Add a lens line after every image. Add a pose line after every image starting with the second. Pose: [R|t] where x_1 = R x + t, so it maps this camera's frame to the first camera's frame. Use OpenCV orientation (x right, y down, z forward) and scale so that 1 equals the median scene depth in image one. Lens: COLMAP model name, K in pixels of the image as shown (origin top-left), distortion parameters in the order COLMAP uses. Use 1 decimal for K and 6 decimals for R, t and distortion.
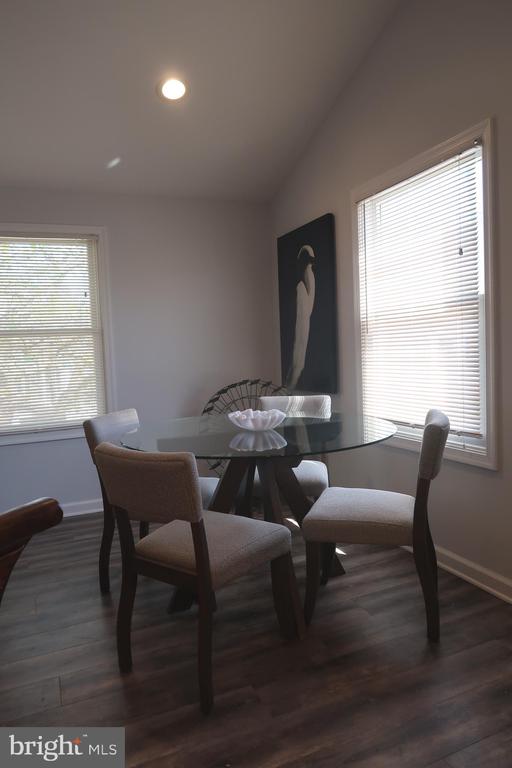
lens RADIAL K [[528.6, 0, 256.4], [0, 528.6, 384.3], [0, 0, 1]] dist [-0.030062, 0.014594]
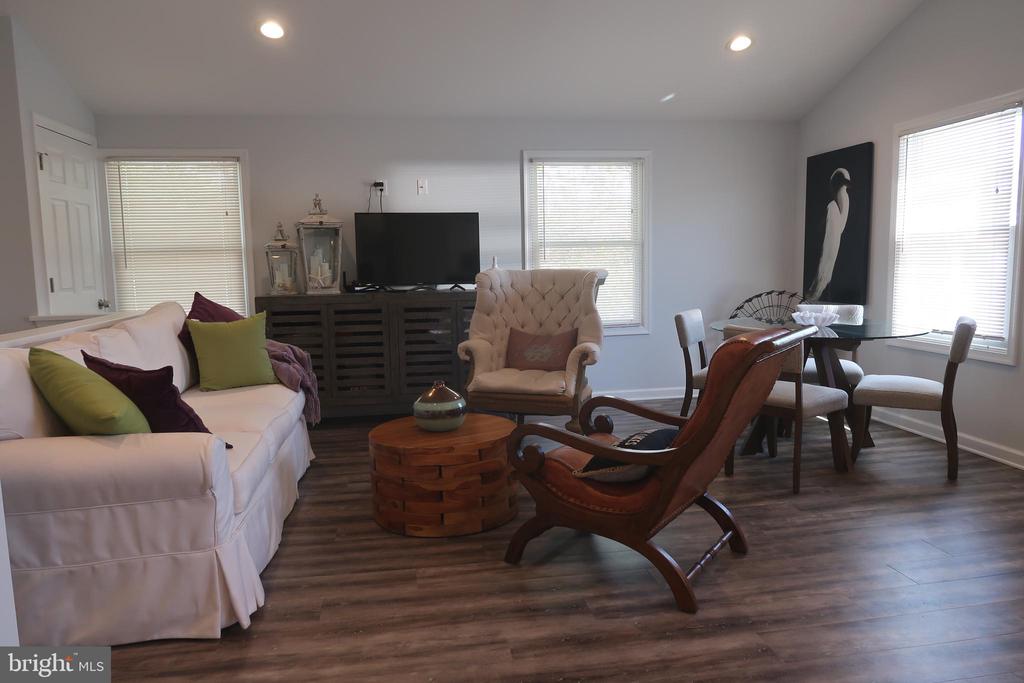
lens RADIAL K [[704.8, 0, 515.0], [0, 704.8, 341.1], [0, 0, 1]] dist [-0.030062, 0.014594]
pose [[0.971795, 0.049308, -0.230616, -0.251111], [-0.036081, 0.997472, 0.061227, 0.033634], [0.233052, -0.051179, 0.971117, -0.690624]]
